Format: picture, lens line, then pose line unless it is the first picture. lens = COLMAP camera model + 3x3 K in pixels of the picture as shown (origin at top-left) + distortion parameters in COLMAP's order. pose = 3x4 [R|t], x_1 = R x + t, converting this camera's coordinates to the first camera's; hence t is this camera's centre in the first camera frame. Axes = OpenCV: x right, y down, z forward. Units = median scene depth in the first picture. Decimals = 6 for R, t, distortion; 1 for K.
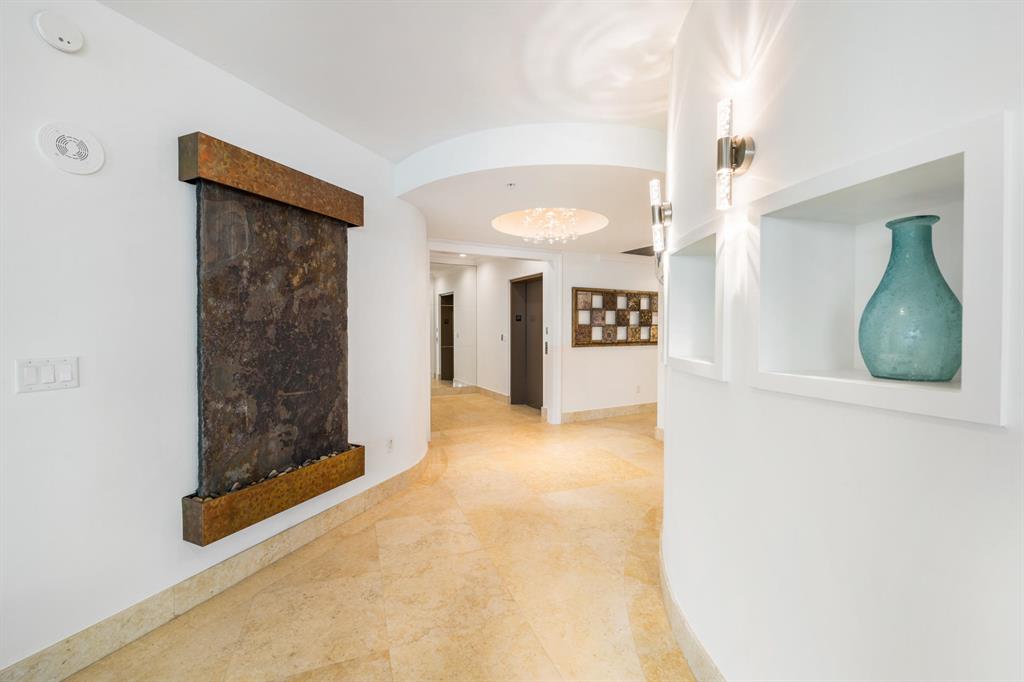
lens RADIAL K [[460.0, 0, 511.9], [0, 460.0, 339.5], [0, 0, 1]] dist [0.000969, 0.000032]
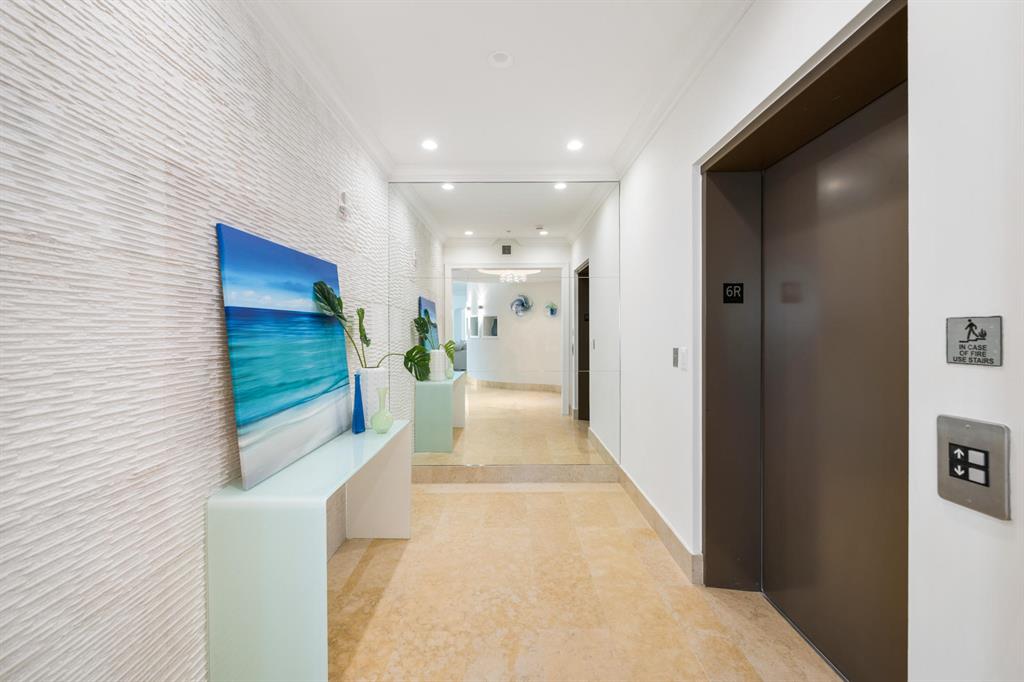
lens RADIAL K [[415.4, 0, 512.3], [0, 415.4, 336.8], [0, 0, 1]] dist [0.000820, 0.000020]
pose [[0.893378, 0.000087, -0.449307, 0.007307], [-0.003505, 0.999971, -0.006776, -0.015615], [0.449293, 0.007628, 0.893352, 0.689766]]
